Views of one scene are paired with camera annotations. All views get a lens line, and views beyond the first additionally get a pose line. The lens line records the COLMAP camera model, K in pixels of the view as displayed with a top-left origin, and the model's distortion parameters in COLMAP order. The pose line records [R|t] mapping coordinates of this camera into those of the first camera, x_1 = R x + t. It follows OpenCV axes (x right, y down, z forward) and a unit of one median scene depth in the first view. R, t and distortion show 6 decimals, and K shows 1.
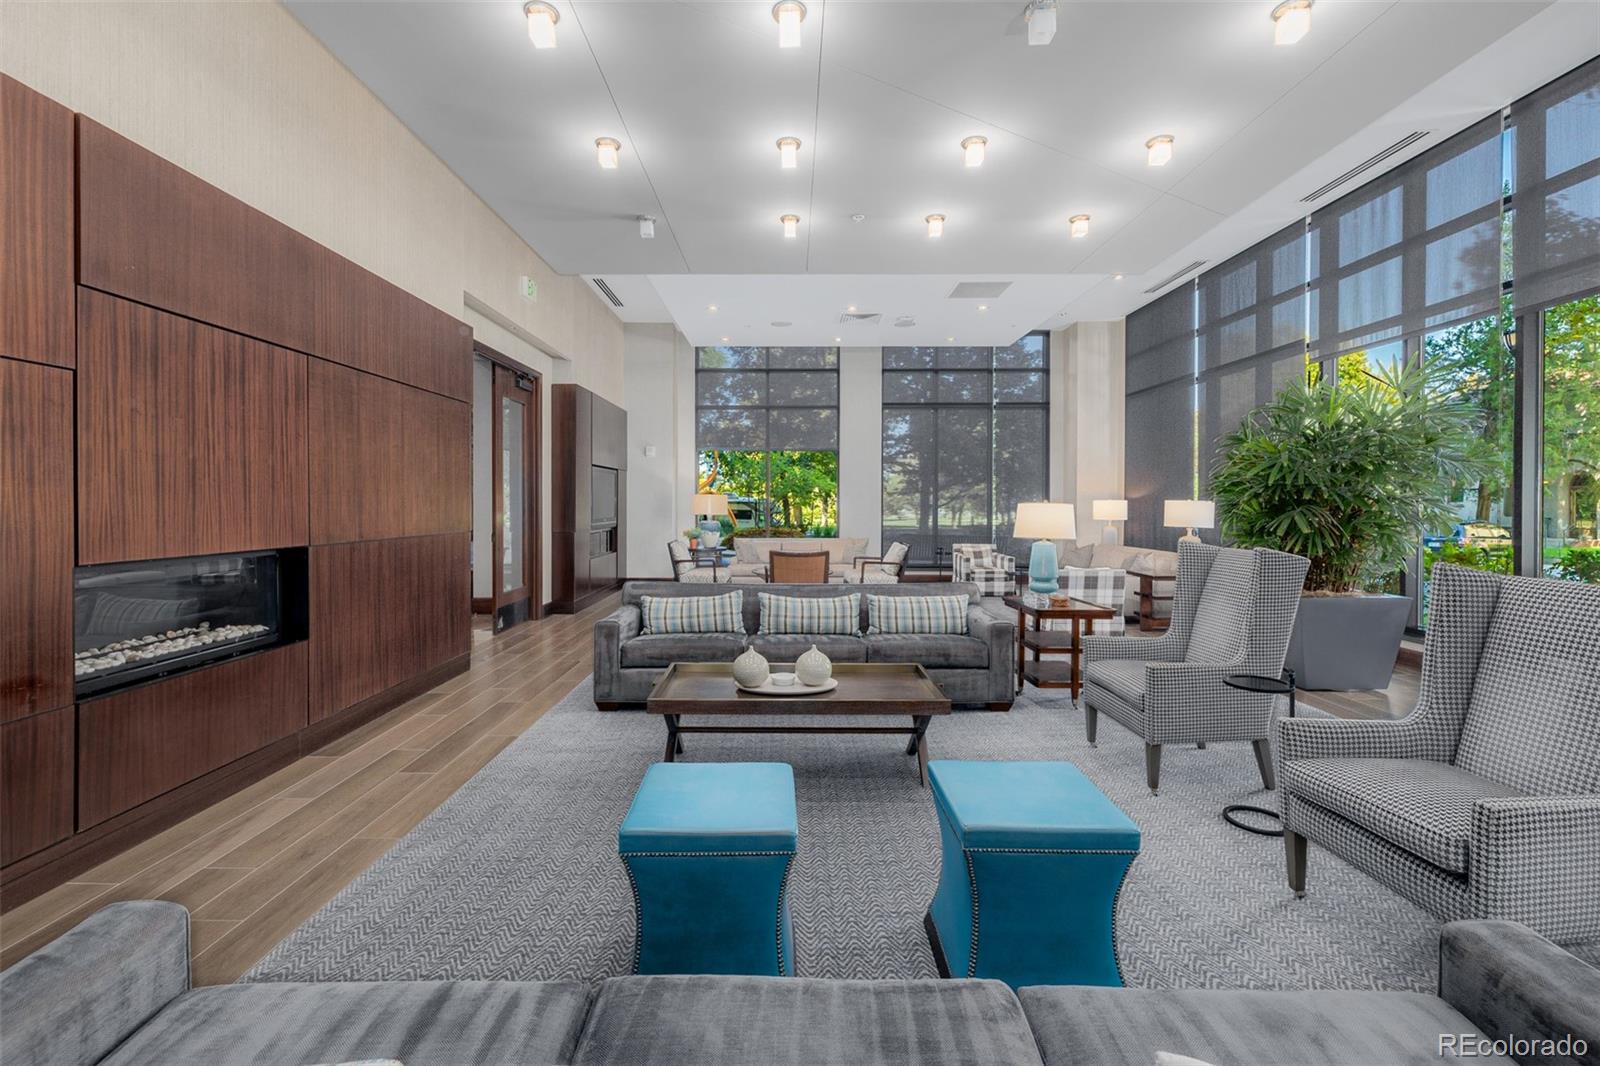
lens RADIAL K [[687.4, 0, 794.4], [0, 687.4, 521.5], [0, 0, 1]] dist [0.000344, -0.000016]
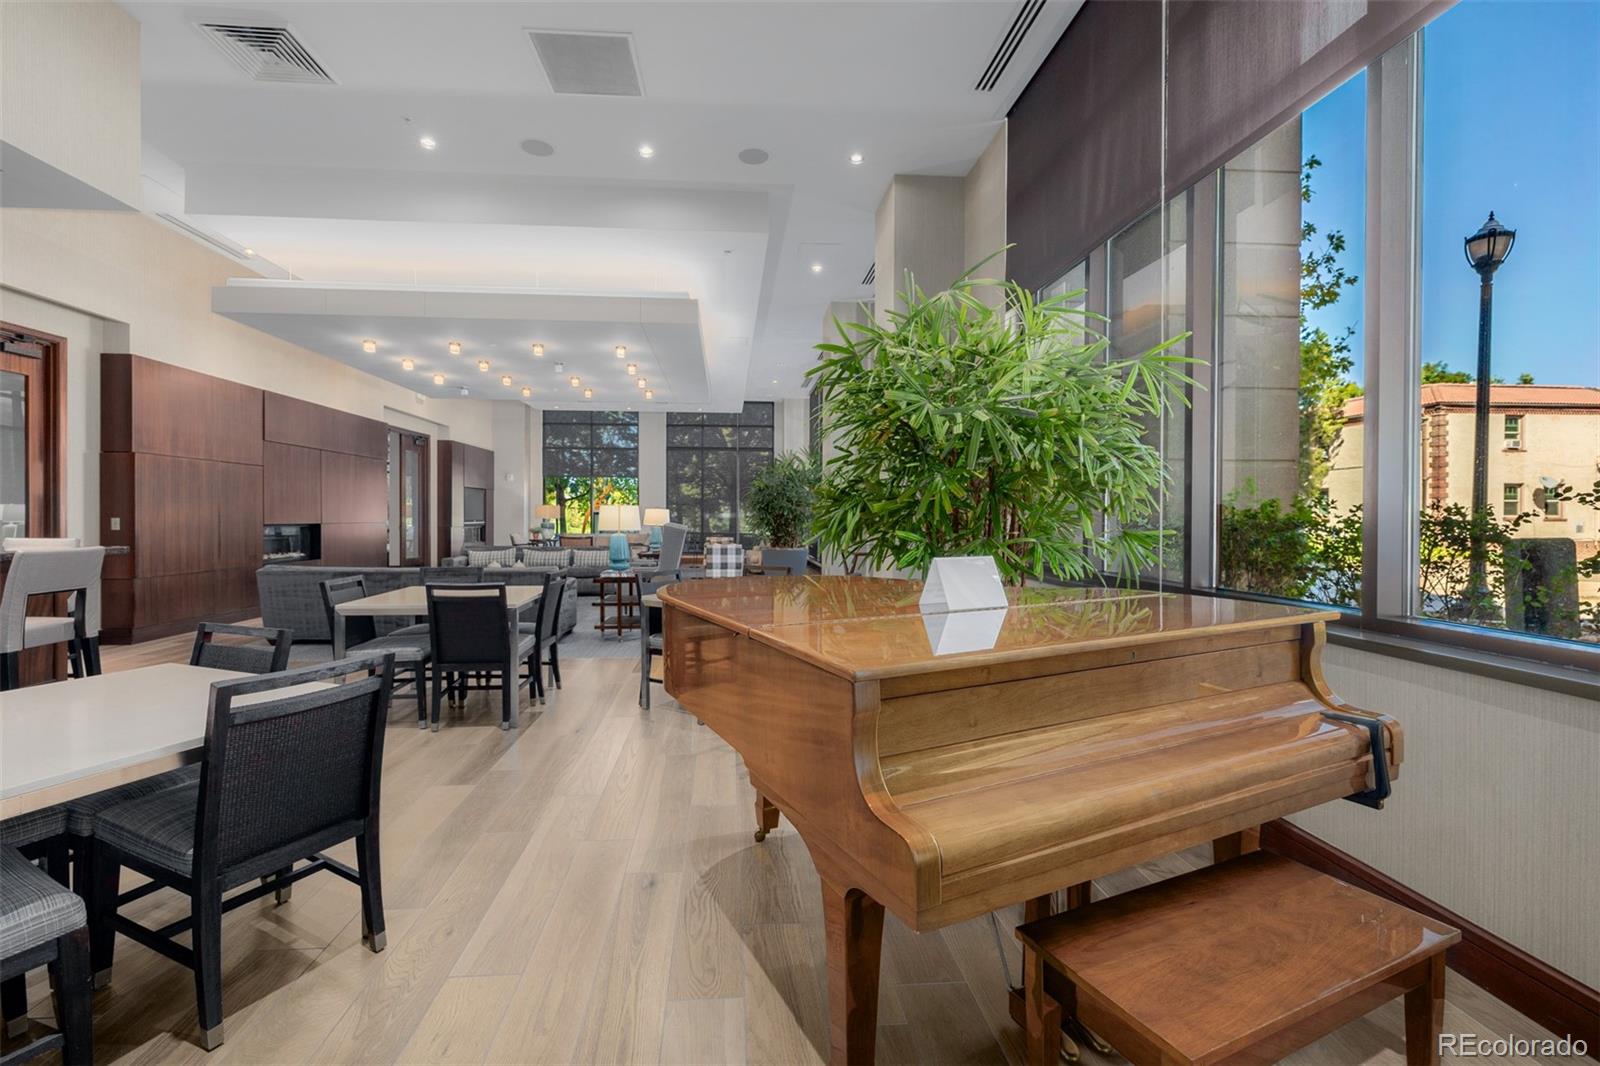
lens RADIAL K [[687.4, 0, 800.1], [0, 687.4, 531.5], [0, 0, 1]] dist [0.000344, -0.000016]
pose [[0.994481, 0.010205, 0.104418, 0.424803], [-0.009879, 0.999945, -0.003641, 0.030417], [-0.104449, 0.002590, 0.994527, -0.918583]]
